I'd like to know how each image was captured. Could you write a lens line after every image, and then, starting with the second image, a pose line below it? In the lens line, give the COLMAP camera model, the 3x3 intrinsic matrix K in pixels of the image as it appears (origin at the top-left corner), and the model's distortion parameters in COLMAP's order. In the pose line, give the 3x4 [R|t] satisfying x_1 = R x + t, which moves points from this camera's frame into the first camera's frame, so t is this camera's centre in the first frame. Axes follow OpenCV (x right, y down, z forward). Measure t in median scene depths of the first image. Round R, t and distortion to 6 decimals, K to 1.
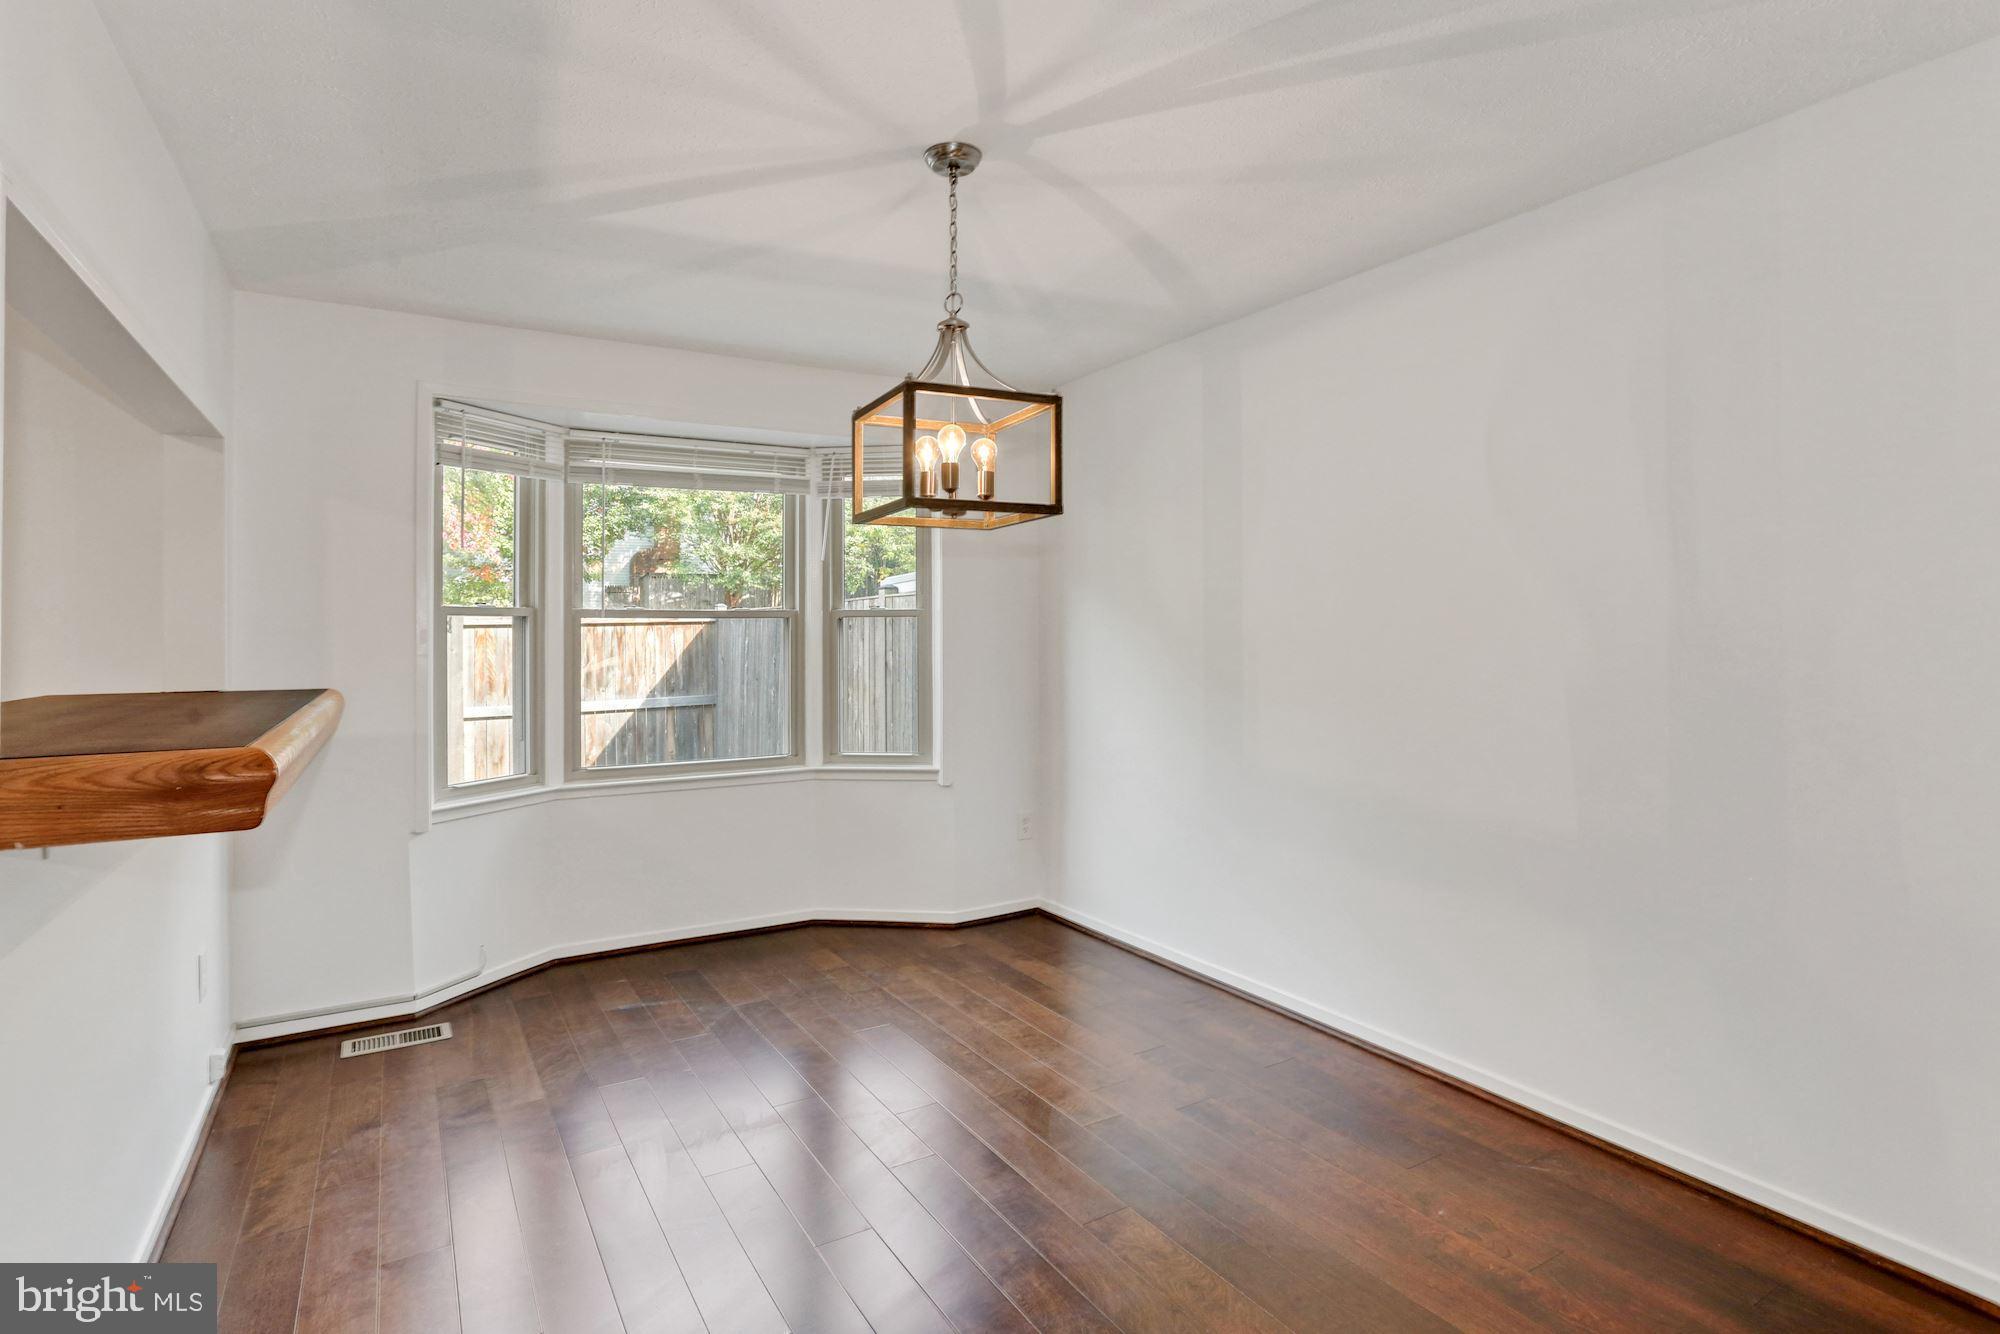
lens RADIAL K [[1017.6, 0, 990.5], [0, 1017.6, 645.3], [0, 0, 1]] dist [-0.029770, 0.010811]
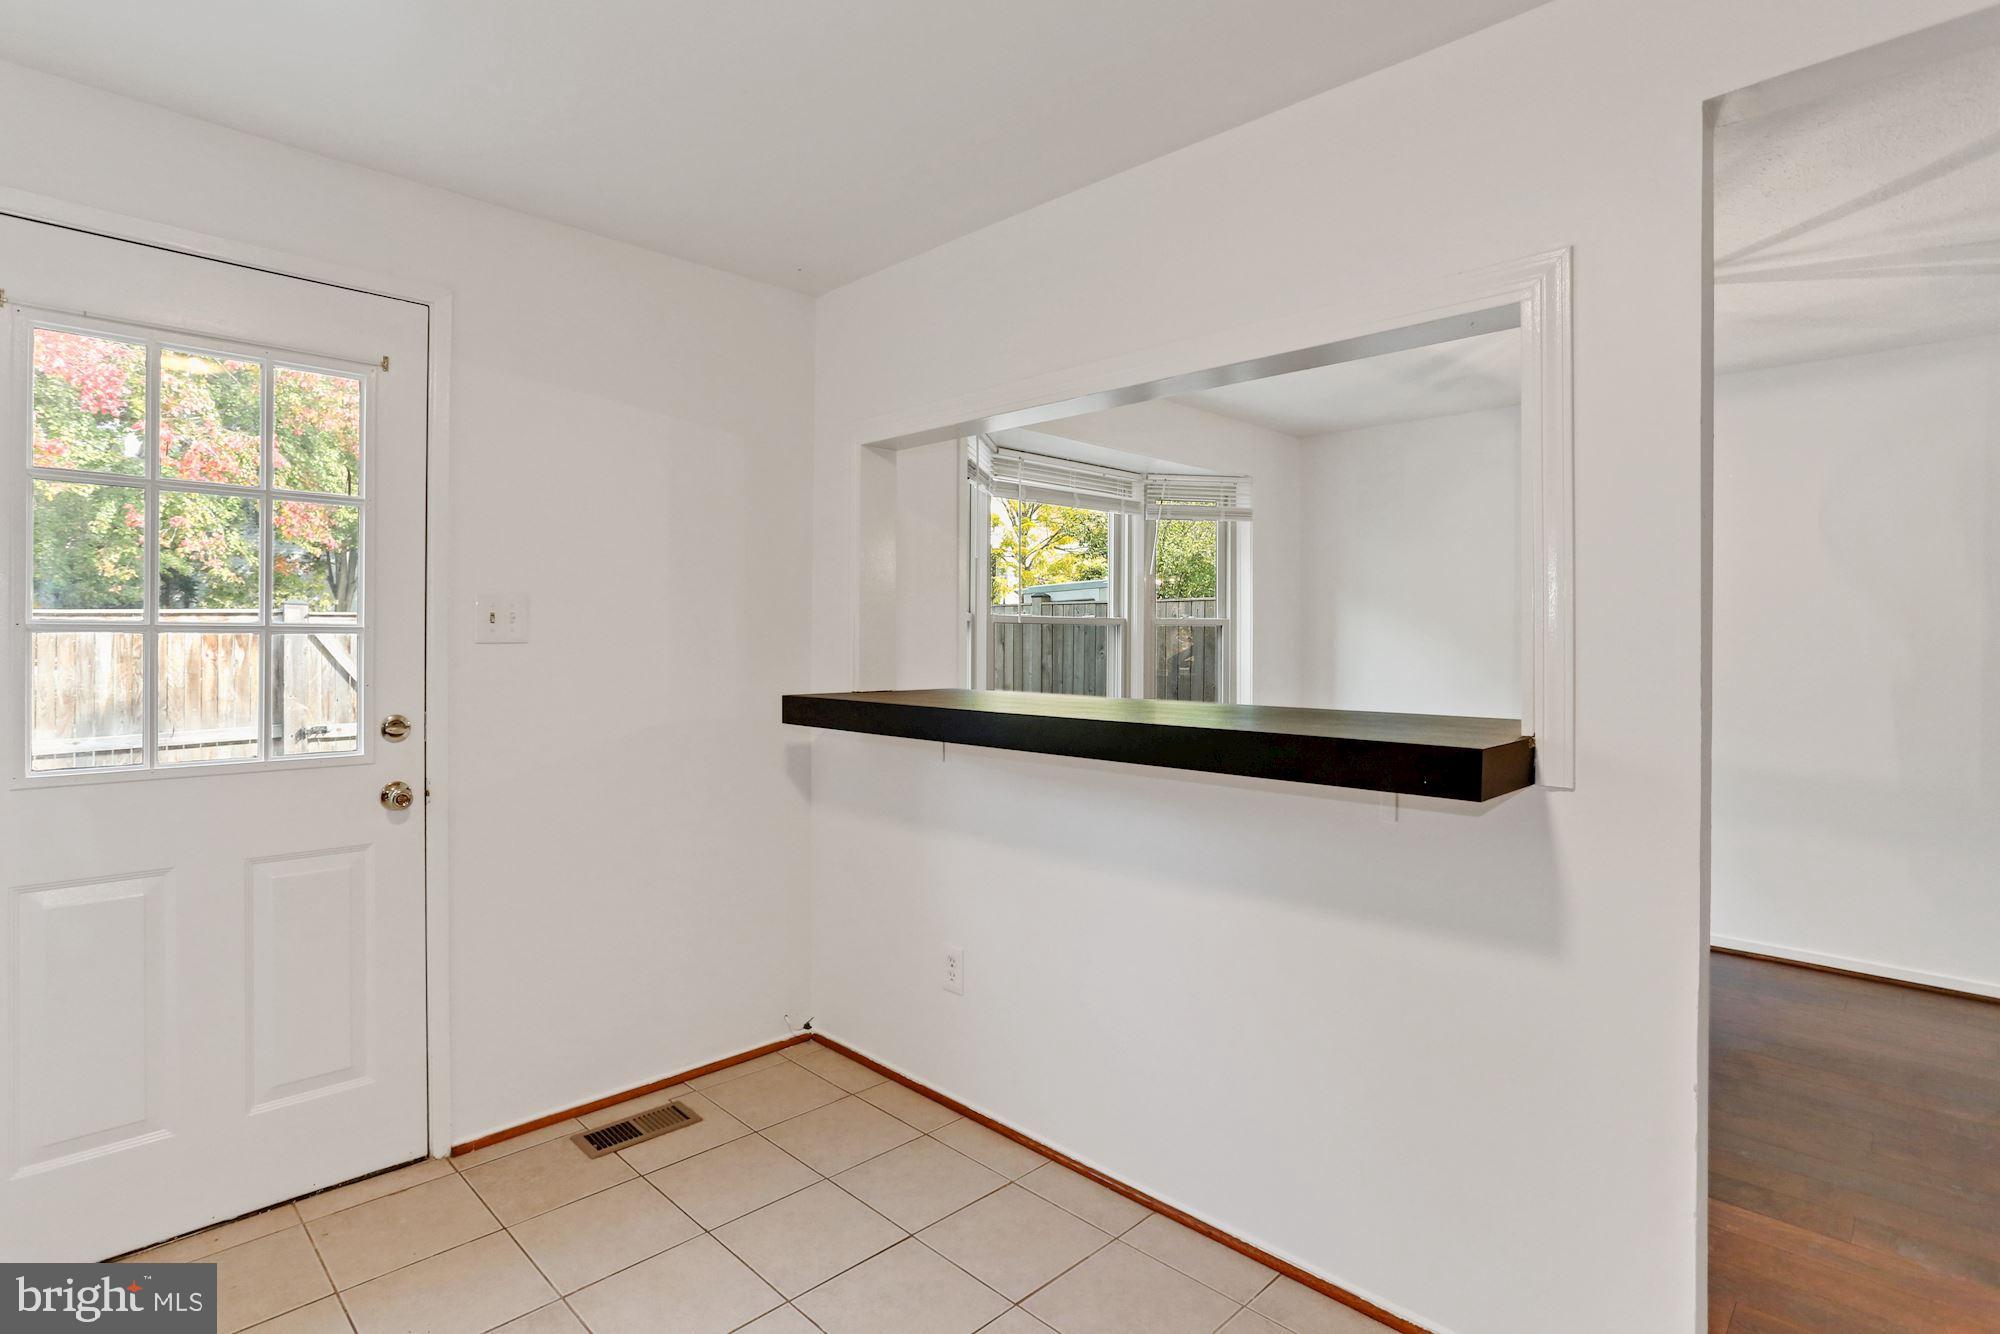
lens RADIAL K [[1017.6, 0, 1001.7], [0, 1017.6, 655.1], [0, 0, 1]] dist [-0.029770, 0.010811]
pose [[0.966387, 0.000628, 0.257092, -0.649350], [-0.002788, 0.999964, 0.008037, -0.002462], [-0.257078, -0.008483, 0.966353, -0.045751]]
